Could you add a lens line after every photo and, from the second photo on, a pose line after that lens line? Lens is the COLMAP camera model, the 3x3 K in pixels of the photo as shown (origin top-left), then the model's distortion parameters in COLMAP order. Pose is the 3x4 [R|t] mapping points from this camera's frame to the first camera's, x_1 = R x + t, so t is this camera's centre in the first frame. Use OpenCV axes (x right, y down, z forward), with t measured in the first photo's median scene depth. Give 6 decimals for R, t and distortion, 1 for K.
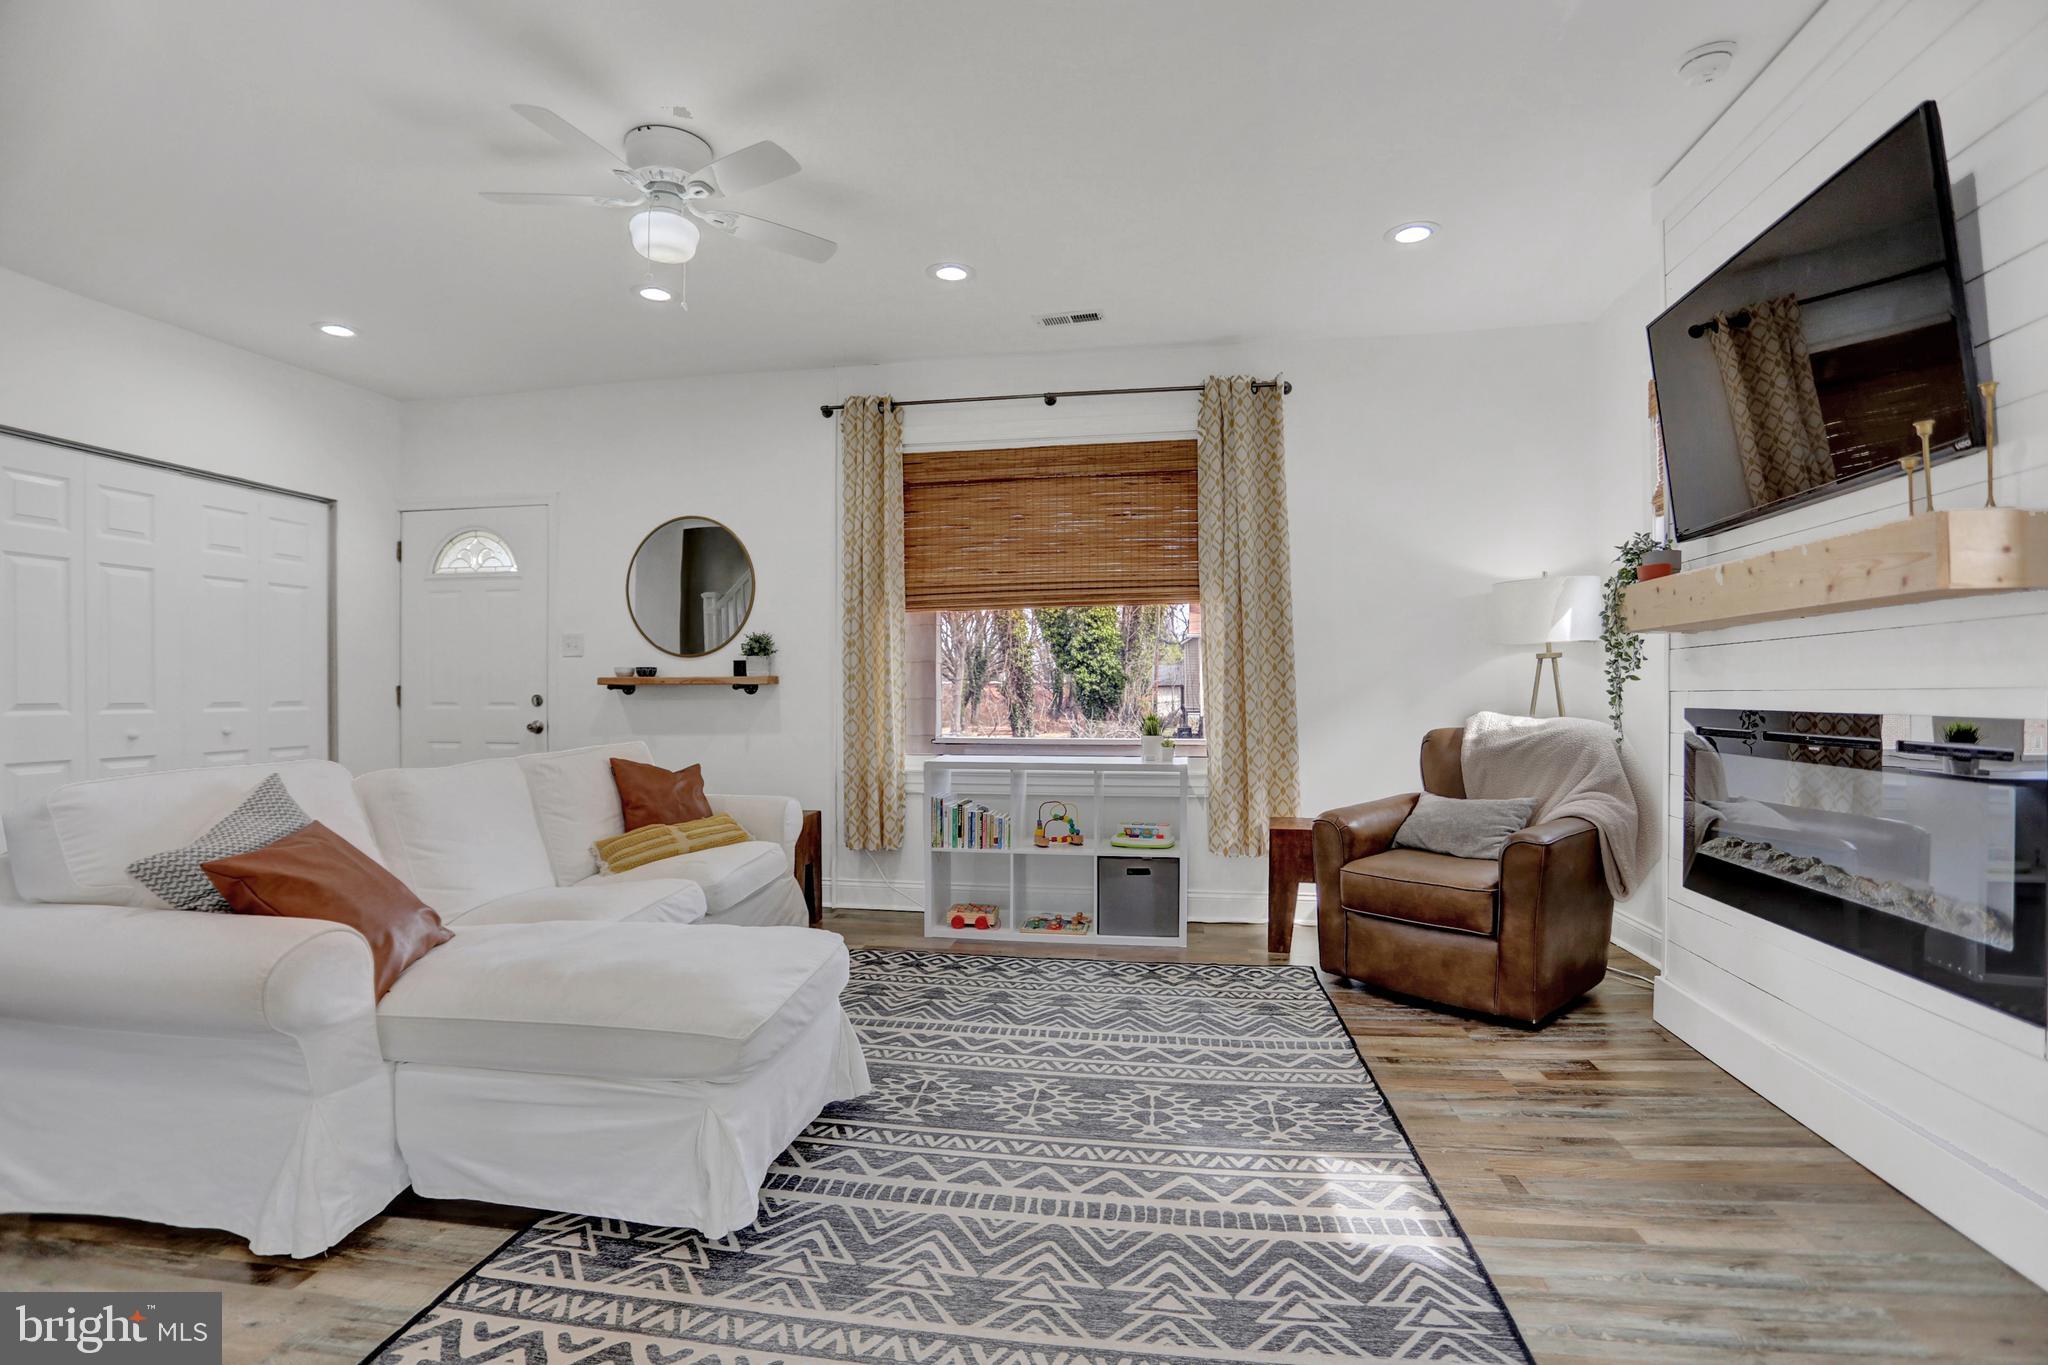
lens RADIAL K [[979.3, 0, 1024.0], [0, 979.3, 682.5], [0, 0, 1]] dist [-0.083224, 0.034497]
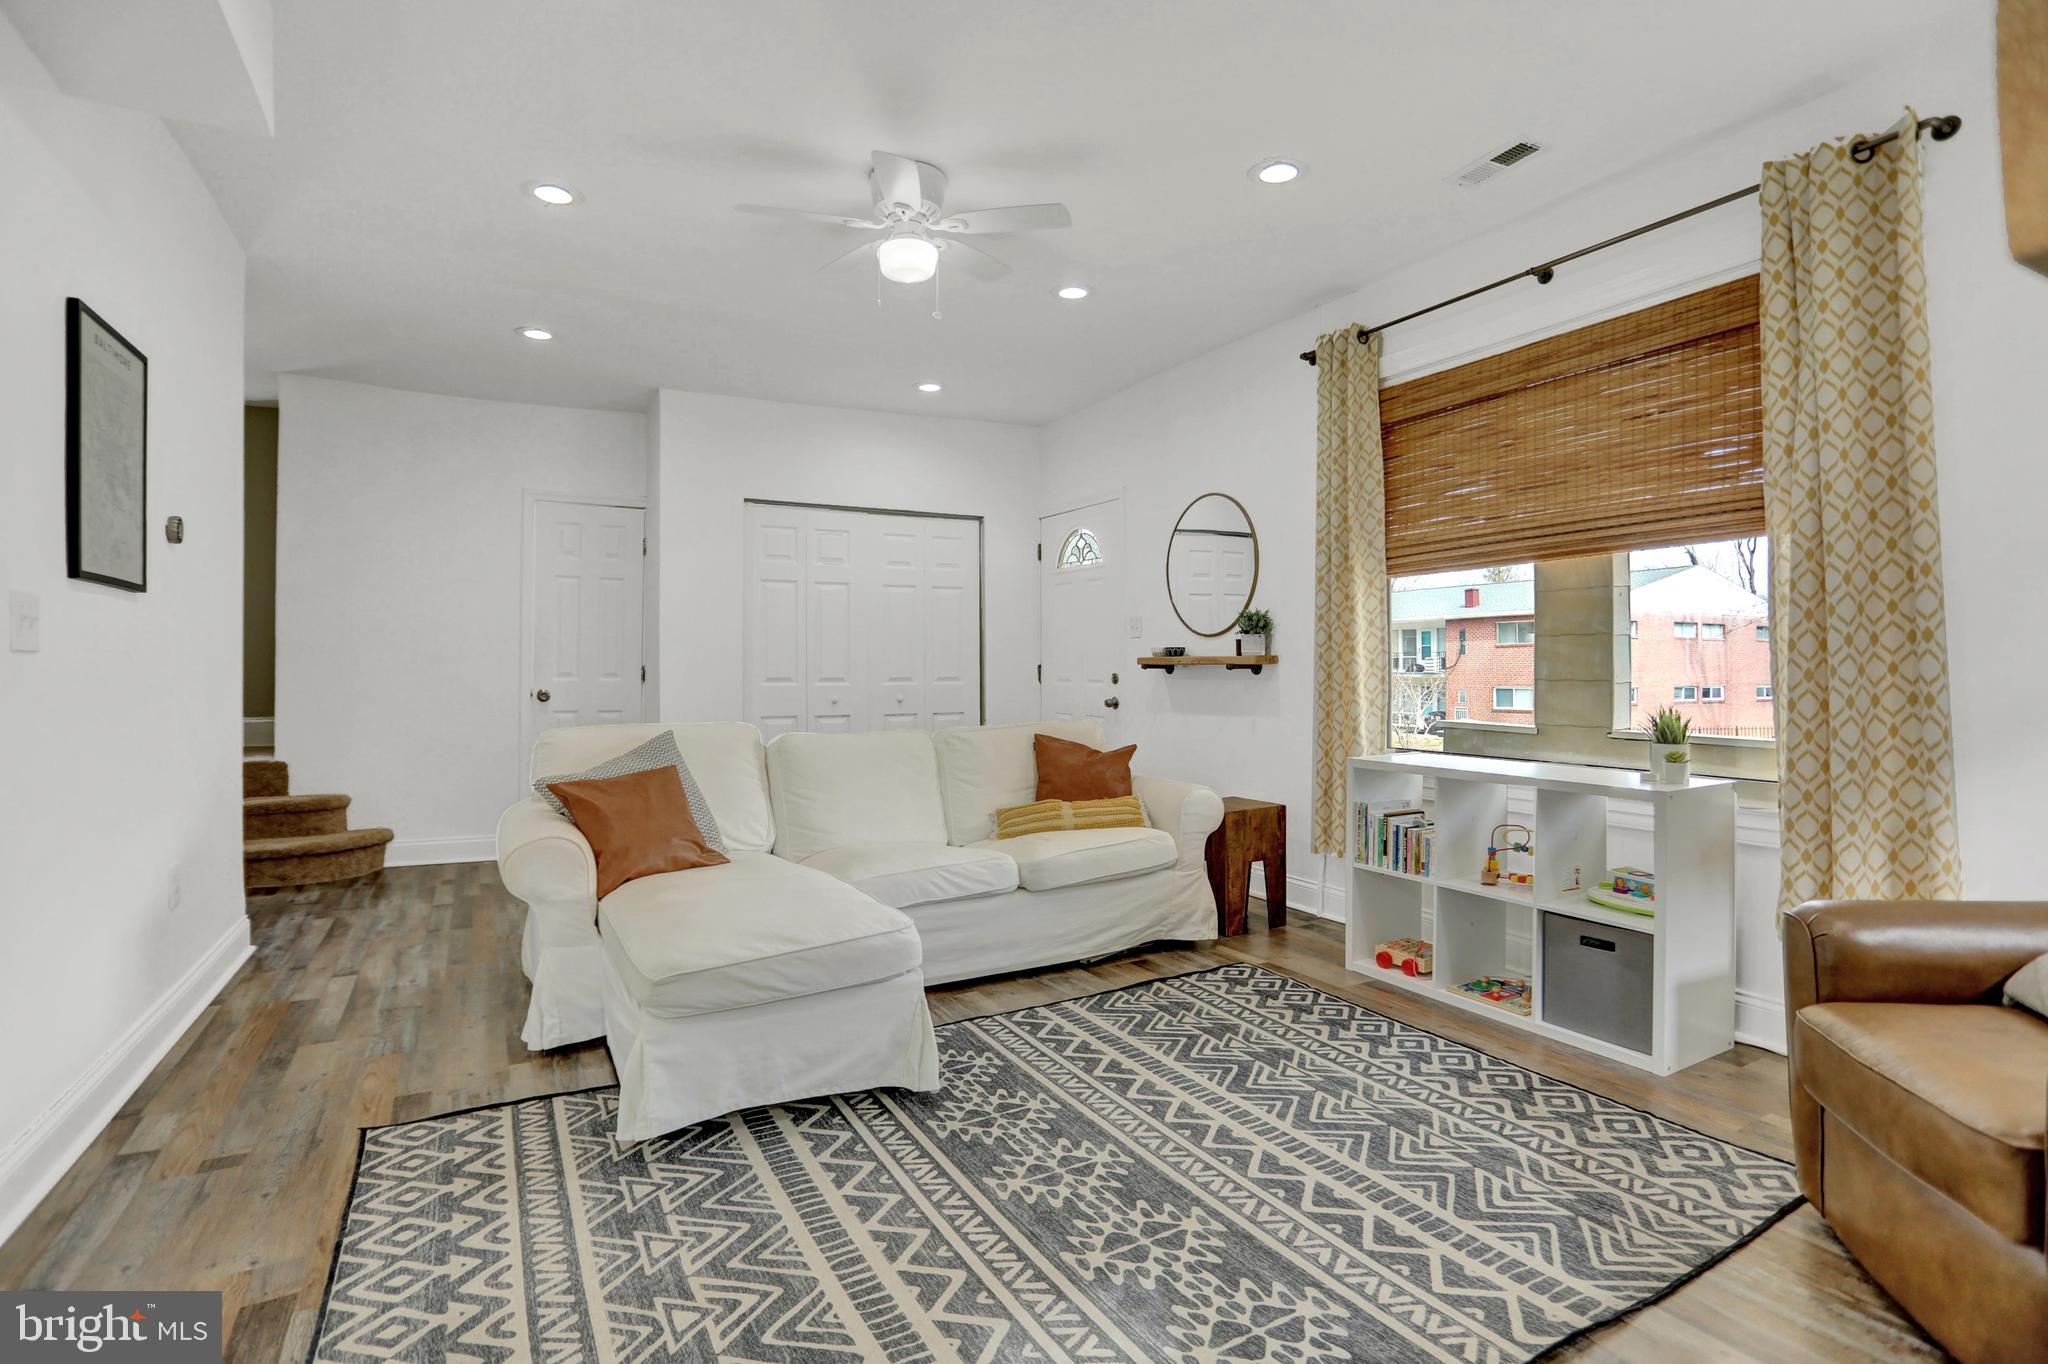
lens RADIAL K [[992.2, 0, 1030.3], [0, 992.2, 656.1], [0, 0, 1]] dist [-0.077093, 0.032986]
pose [[0.620136, -0.005105, -0.784478, 0.437679], [0.005709, 0.999982, -0.001995, -0.006691], [0.784474, -0.003242, 0.620154, 0.303342]]
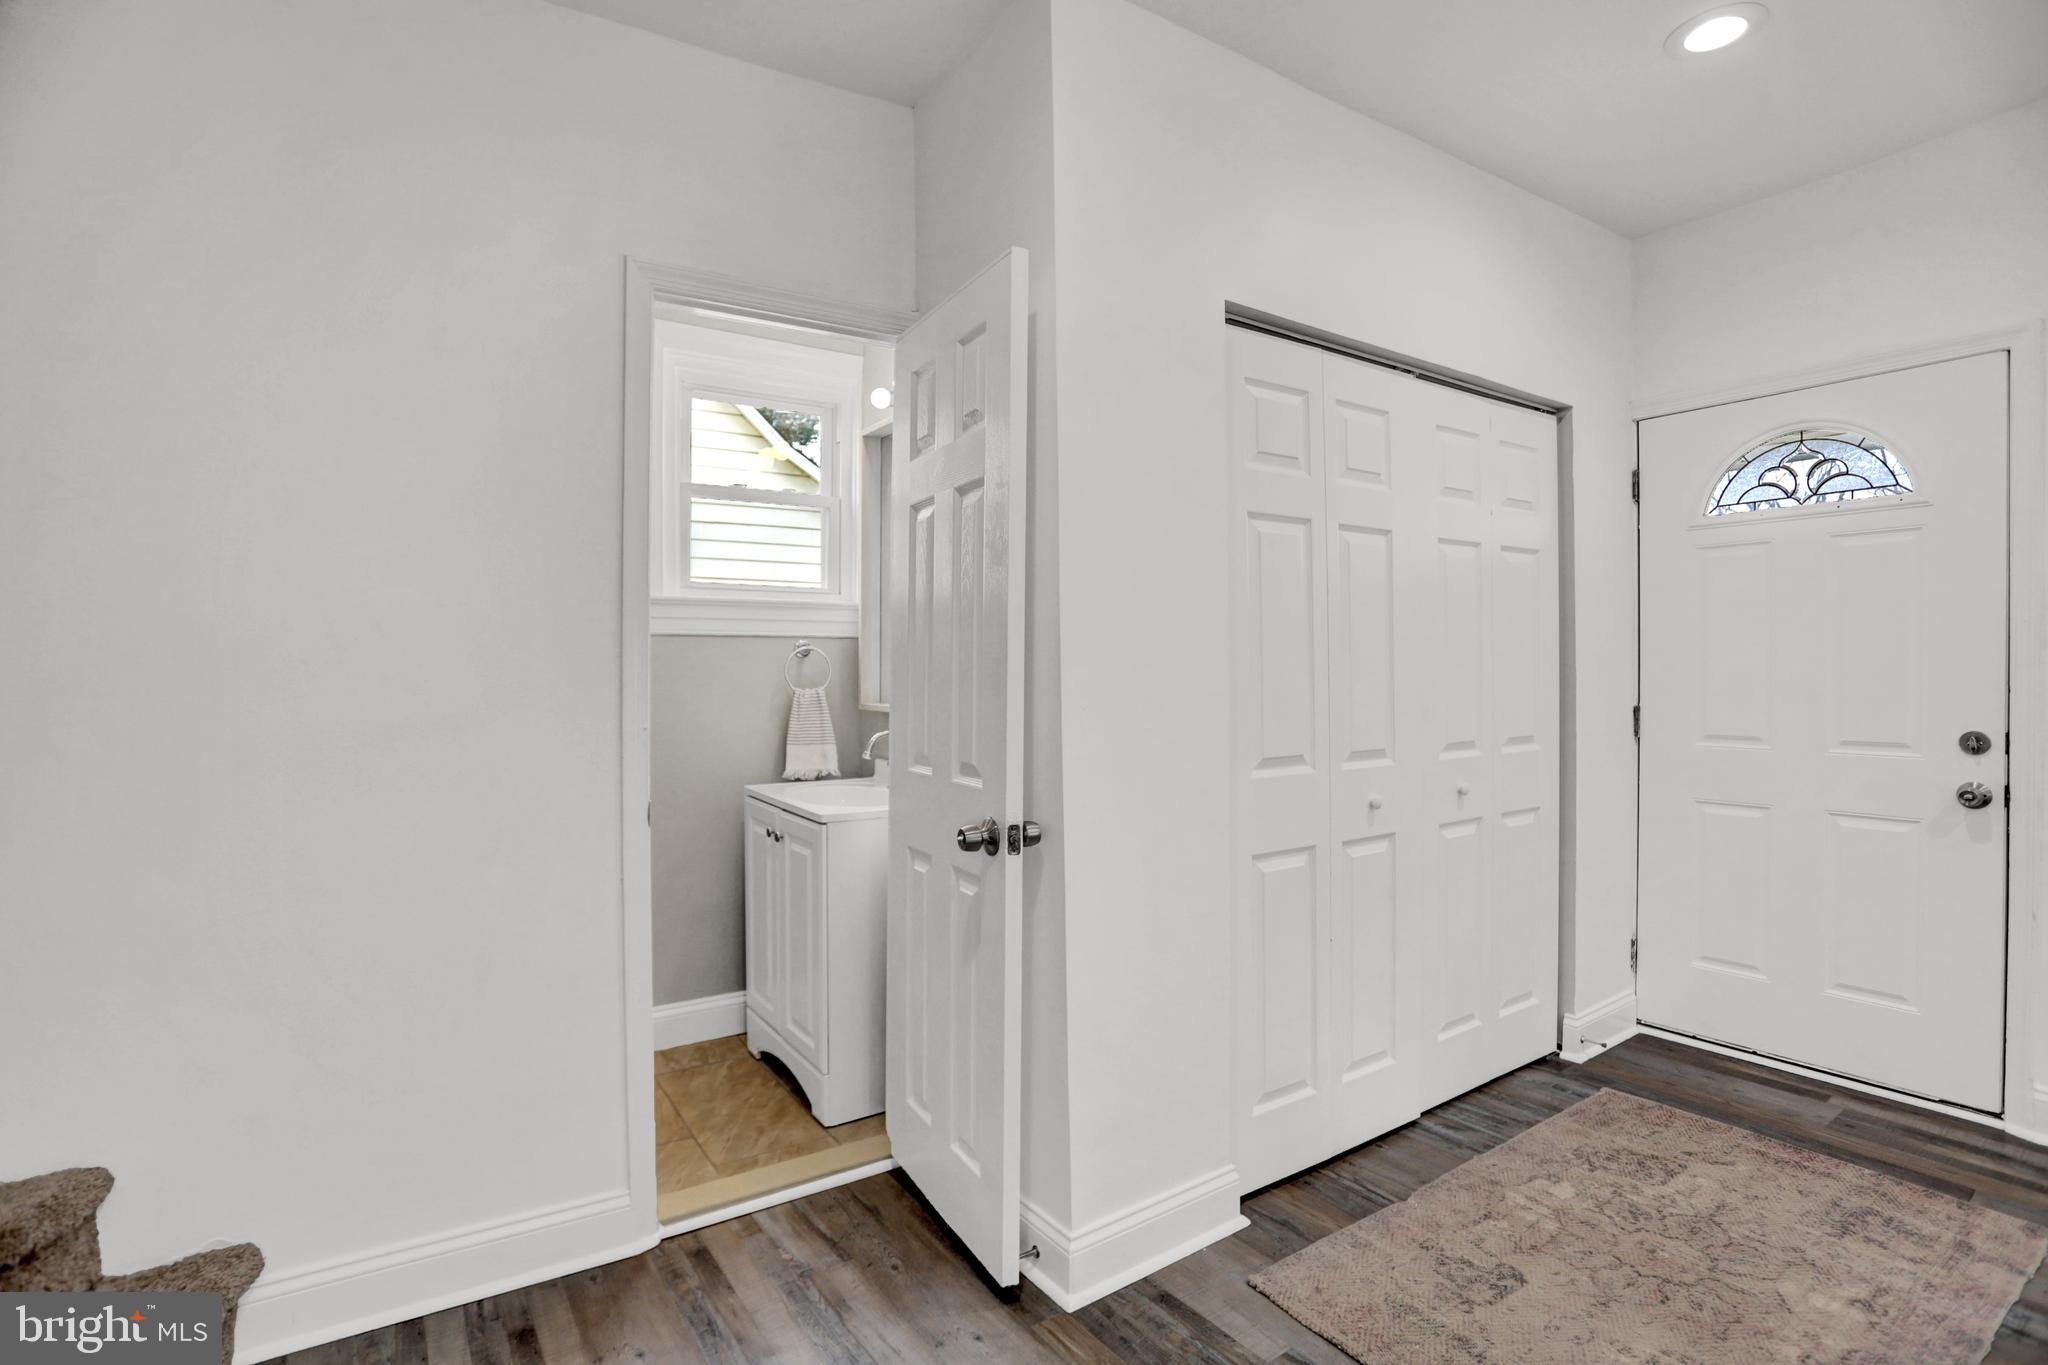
lens RADIAL K [[979.3, 0, 1024.0], [0, 979.3, 682.5], [0, 0, 1]] dist [-0.083224, 0.034497]
pose [[0.695566, 0.004096, -0.718450, -0.683522], [0.012264, 0.999770, 0.017574, -0.037885], [0.718357, -0.021035, 0.695356, 0.402629]]
